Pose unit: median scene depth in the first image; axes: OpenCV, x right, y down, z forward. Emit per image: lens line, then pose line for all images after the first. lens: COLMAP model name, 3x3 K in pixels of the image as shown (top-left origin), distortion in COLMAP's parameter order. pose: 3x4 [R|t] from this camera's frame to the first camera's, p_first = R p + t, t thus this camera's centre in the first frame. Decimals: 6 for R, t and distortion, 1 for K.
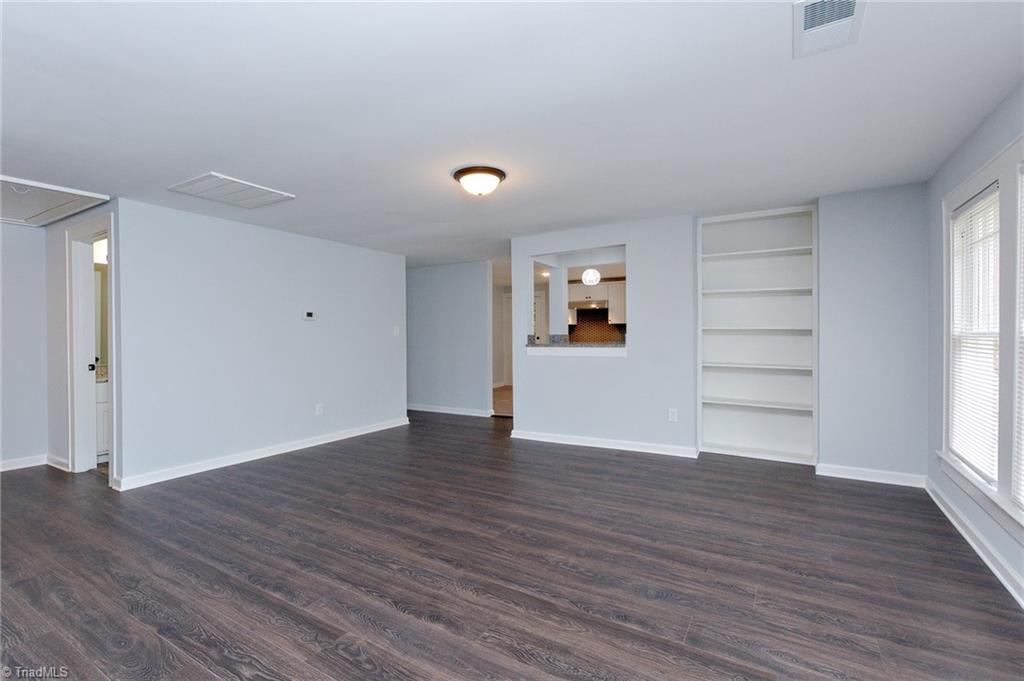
lens RADIAL K [[461.5, 0, 512.0], [0, 461.5, 340.5], [0, 0, 1]] dist [-0.001608, -0.000207]
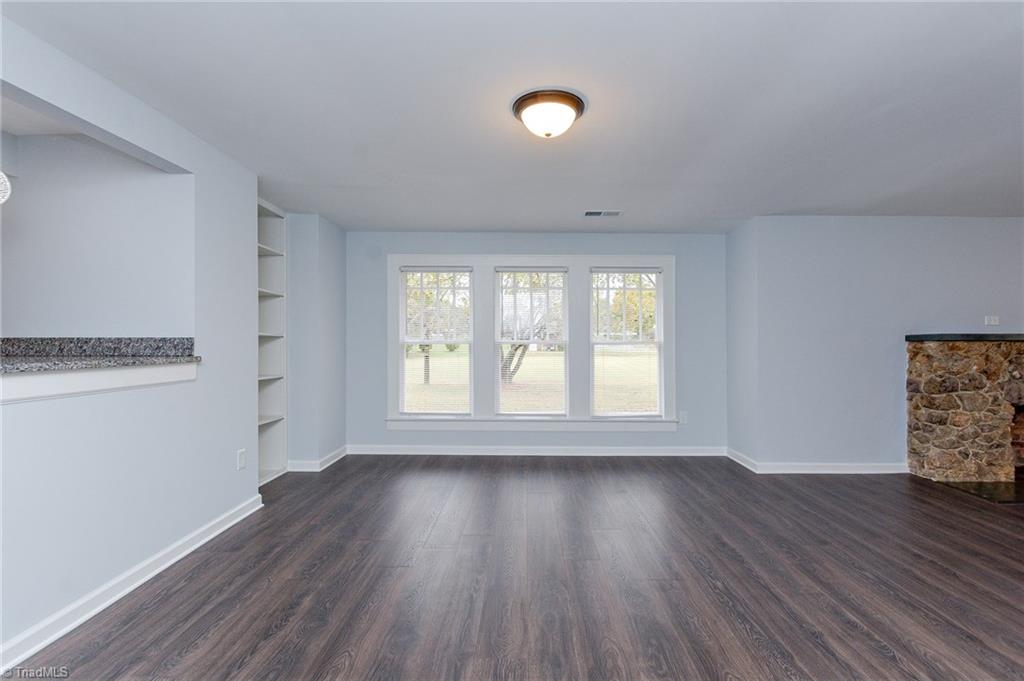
lens RADIAL K [[478.8, 0, 507.6], [0, 478.8, 342.2], [0, 0, 1]] dist [-0.000272, -0.000623]
pose [[-0.500768, -0.000229, 0.865581, -0.753617], [0.019120, 0.999753, 0.011326, -0.029366], [-0.865370, 0.022221, -0.500640, 1.566956]]
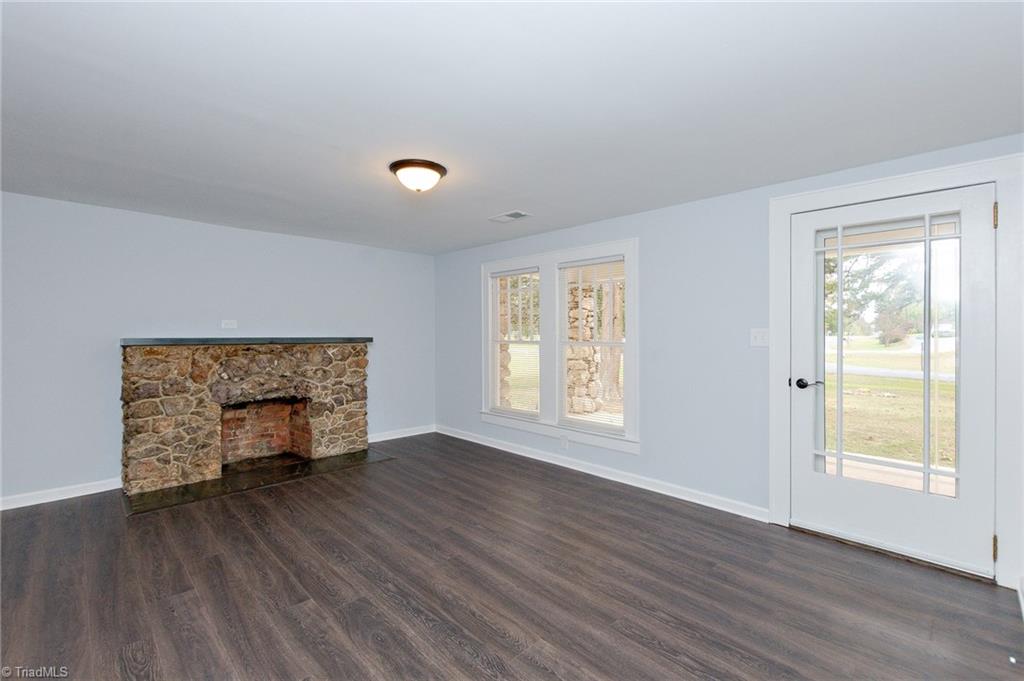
lens RADIAL K [[449.6, 0, 513.5], [0, 449.6, 332.0], [0, 0, 1]] dist [0.001847, 0.000169]
pose [[-0.970511, 0.002222, 0.241047, -1.496063], [0.004725, 0.999941, 0.009804, -0.037371], [-0.241011, 0.010654, -0.970464, 0.728329]]
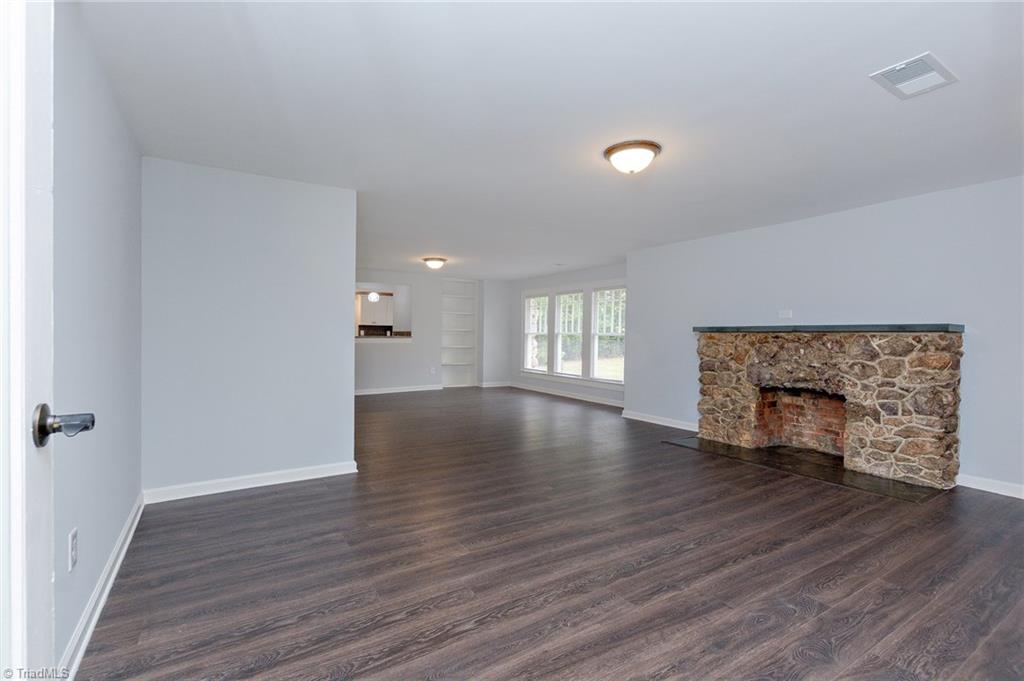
lens RADIAL K [[442.9, 0, 516.3], [0, 442.9, 343.2], [0, 0, 1]] dist [0.008951, -0.006381]
pose [[0.423772, -0.005366, 0.905753, -2.045143], [0.001393, 0.999985, 0.005273, 0.040154], [-0.905768, -0.000973, 0.423773, -0.304952]]
